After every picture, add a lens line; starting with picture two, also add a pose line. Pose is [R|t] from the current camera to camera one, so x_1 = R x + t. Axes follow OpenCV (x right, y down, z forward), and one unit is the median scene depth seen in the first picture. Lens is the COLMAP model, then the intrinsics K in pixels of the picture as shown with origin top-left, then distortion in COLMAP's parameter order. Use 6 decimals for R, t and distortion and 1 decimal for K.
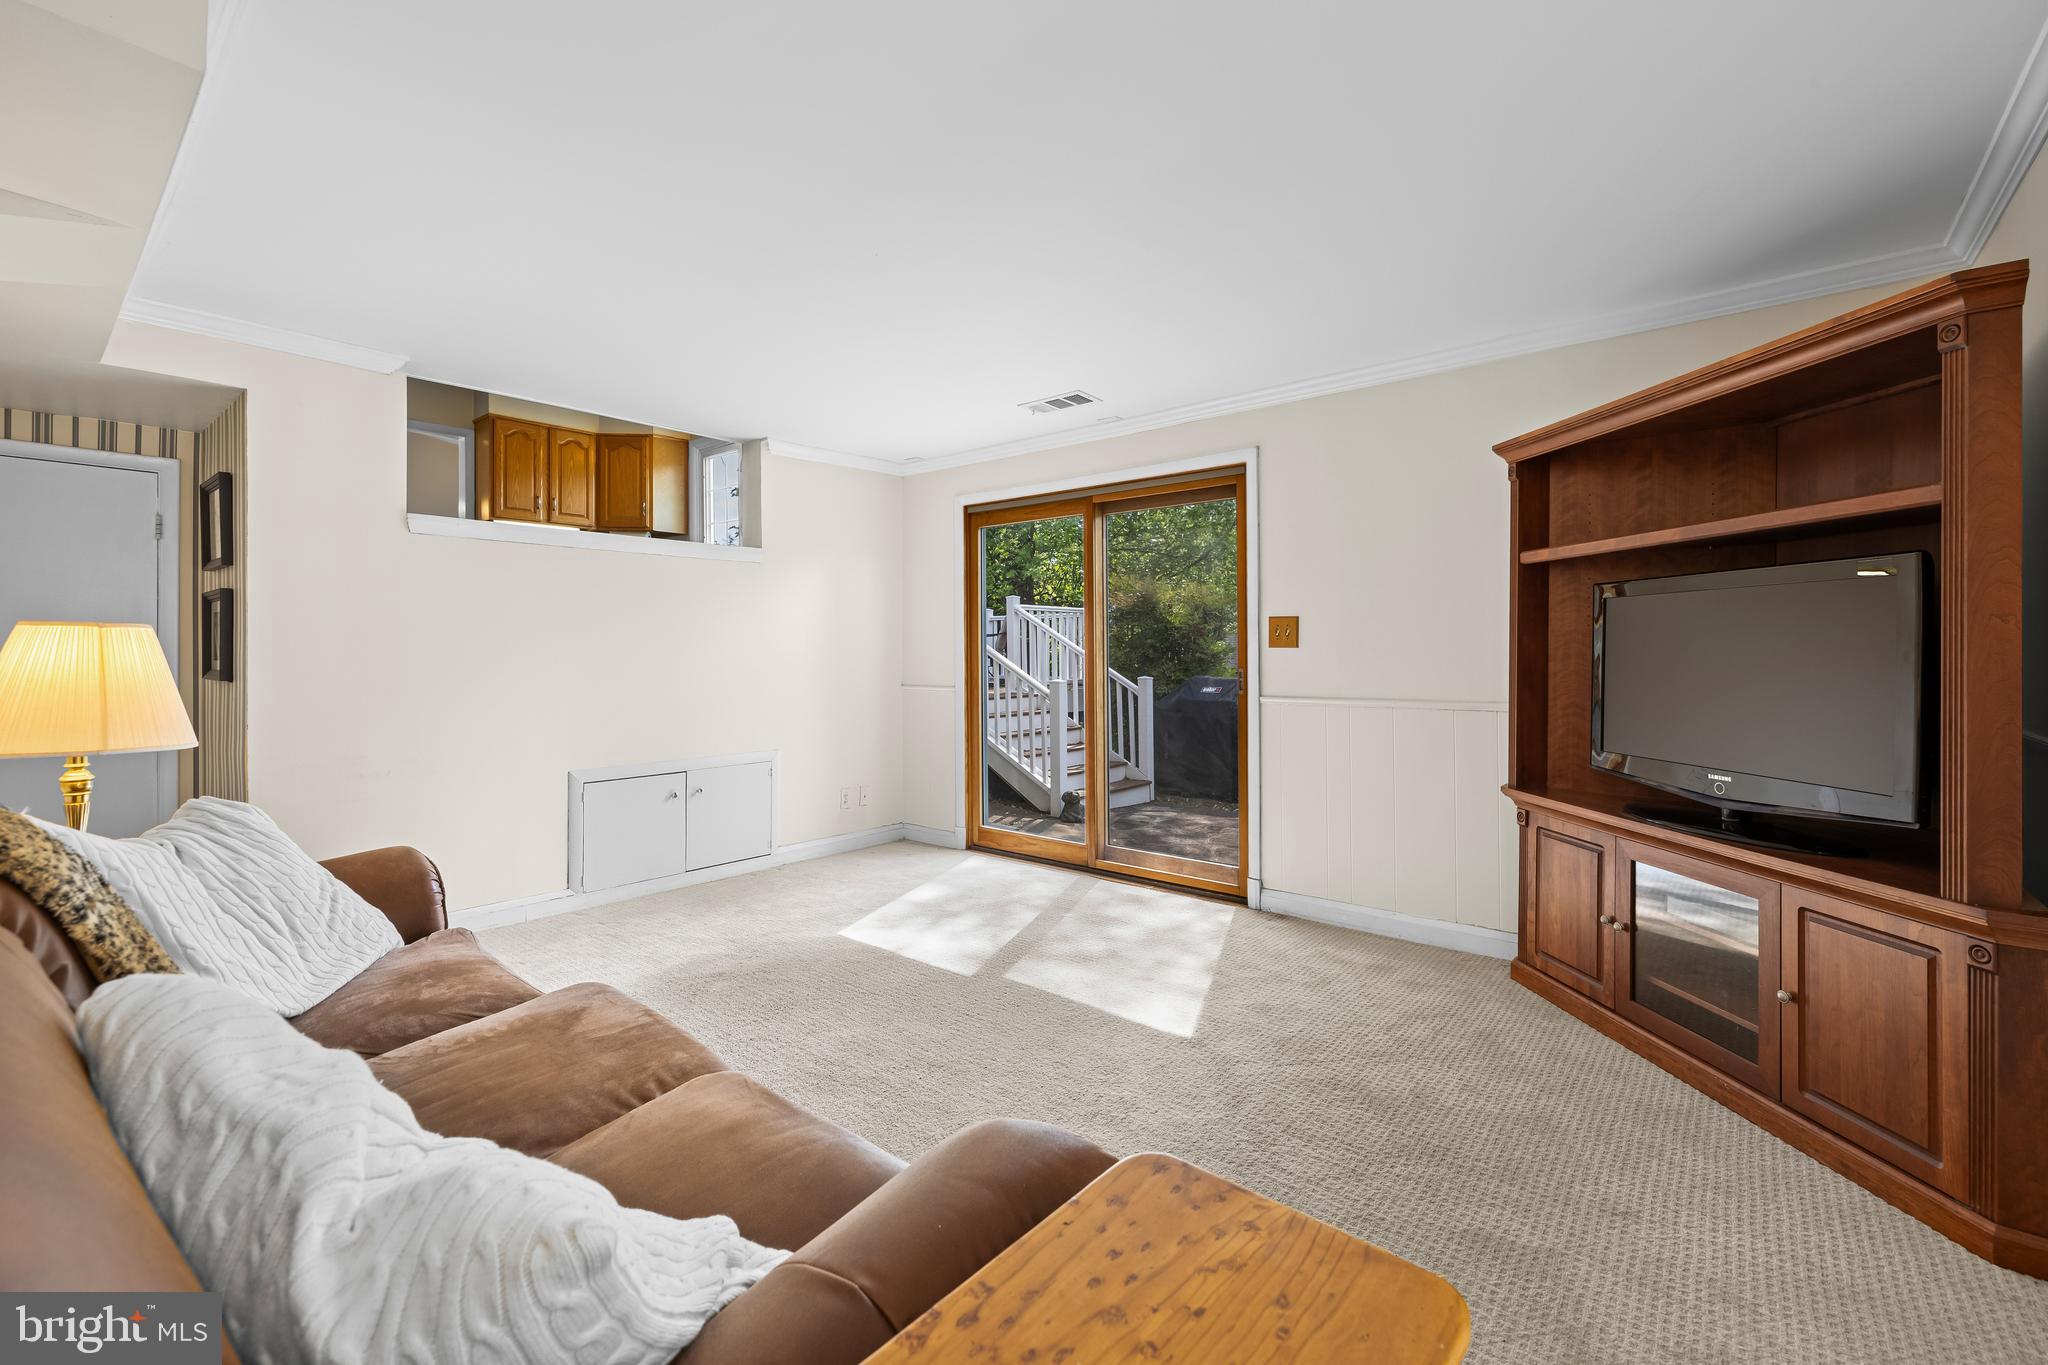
lens RADIAL K [[862.6, 0, 1018.2], [0, 862.6, 644.1], [0, 0, 1]] dist [-0.000601, -0.000106]
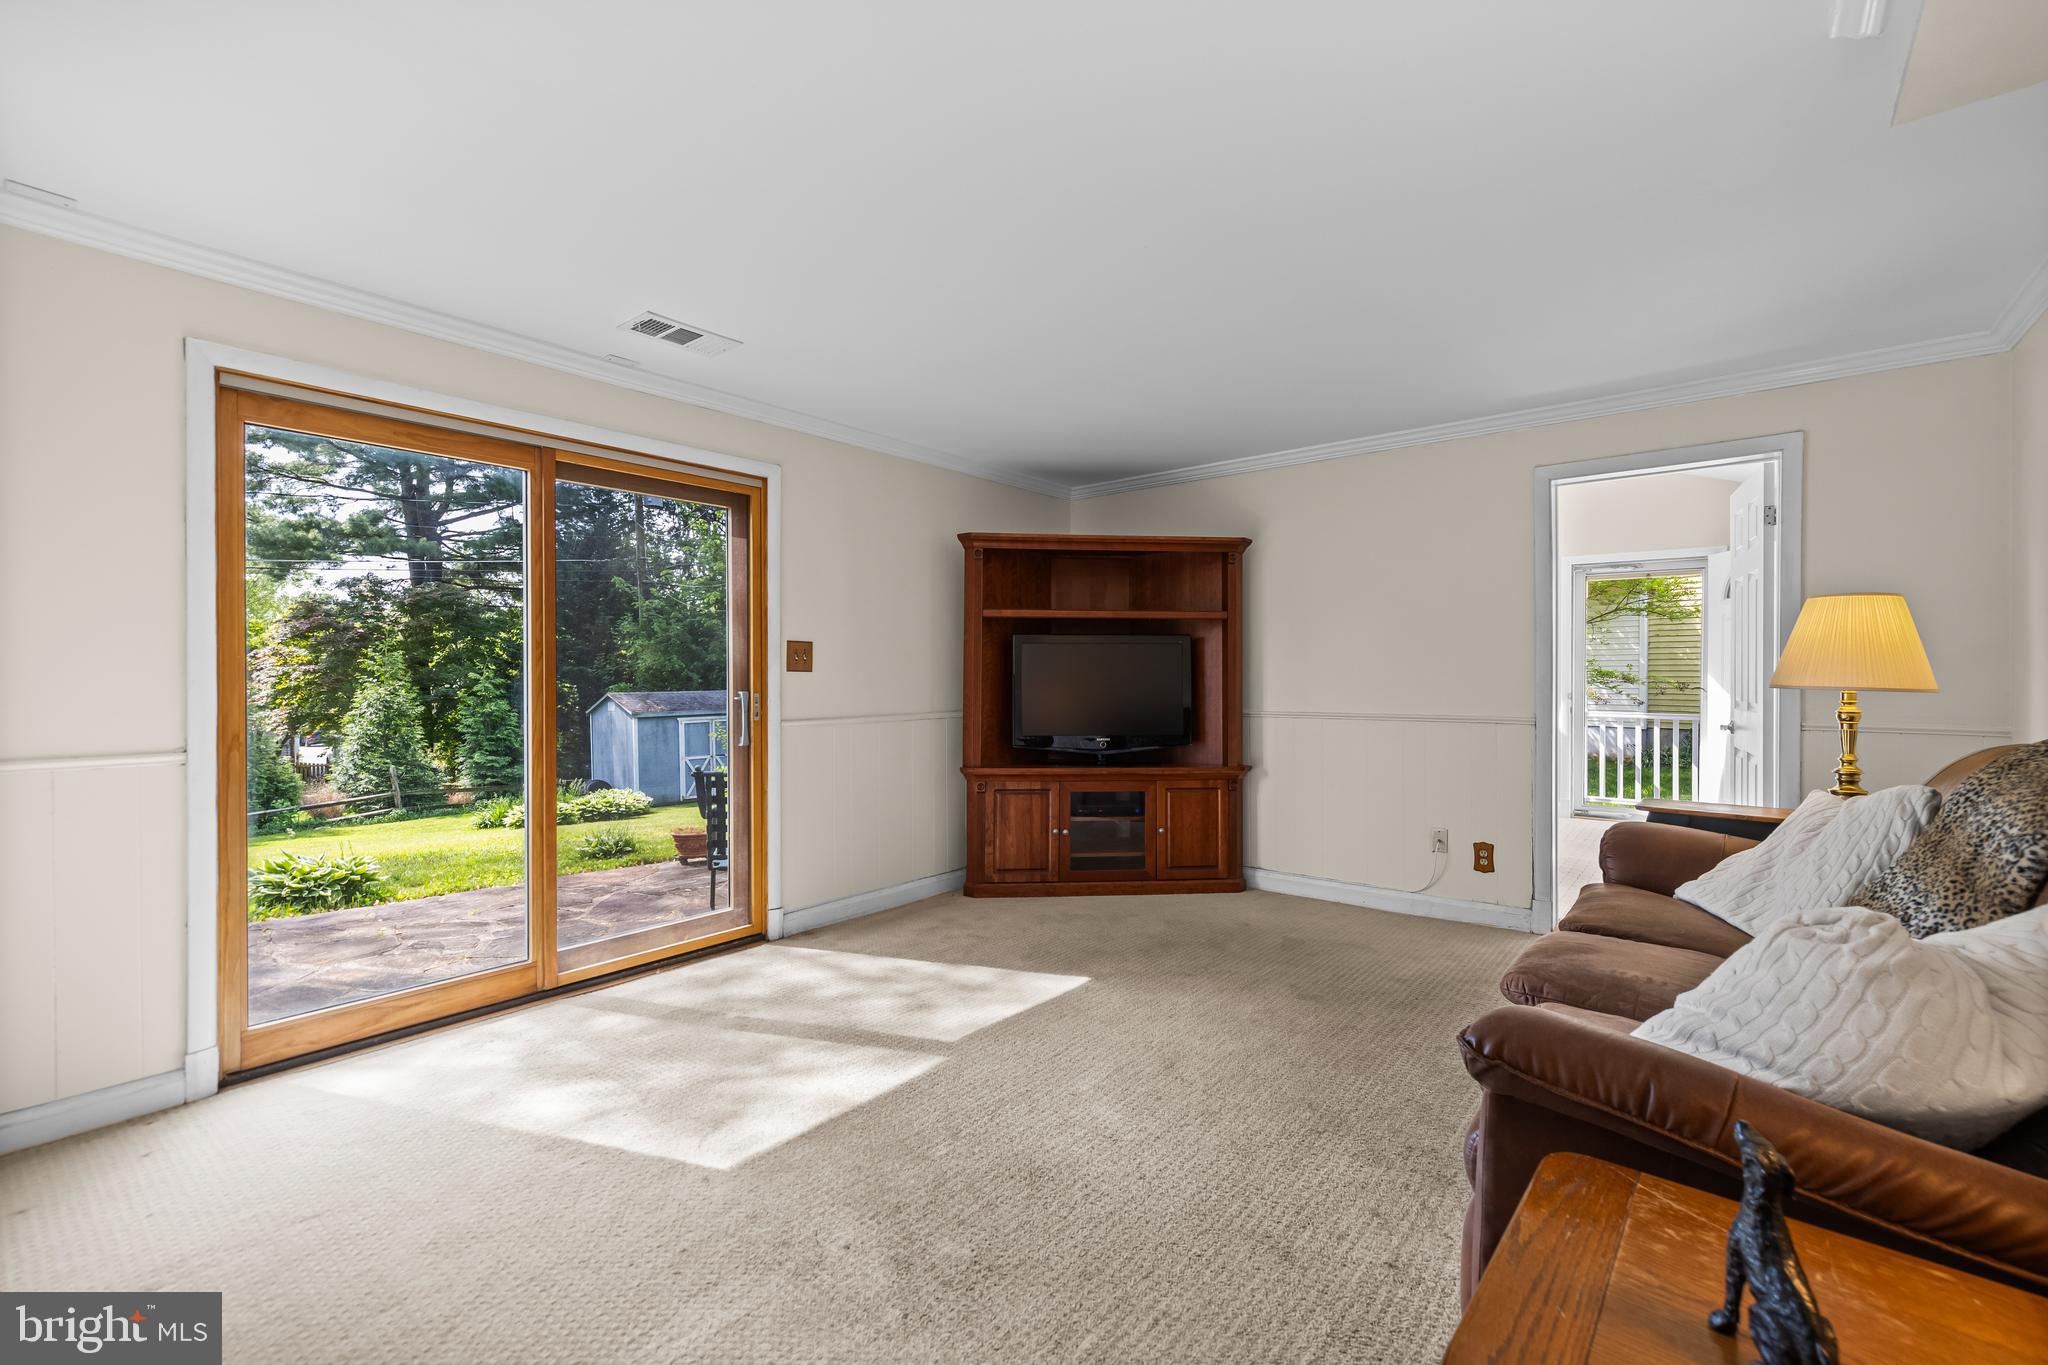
lens RADIAL K [[862.6, 0, 1029.8], [0, 862.6, 684.1], [0, 0, 1]] dist [-0.000601, -0.000106]
pose [[-0.017113, -0.009321, 0.999810, -0.708725], [-0.007757, 0.999928, 0.009190, 0.007038], [-0.999823, -0.007598, -0.017184, 0.737158]]
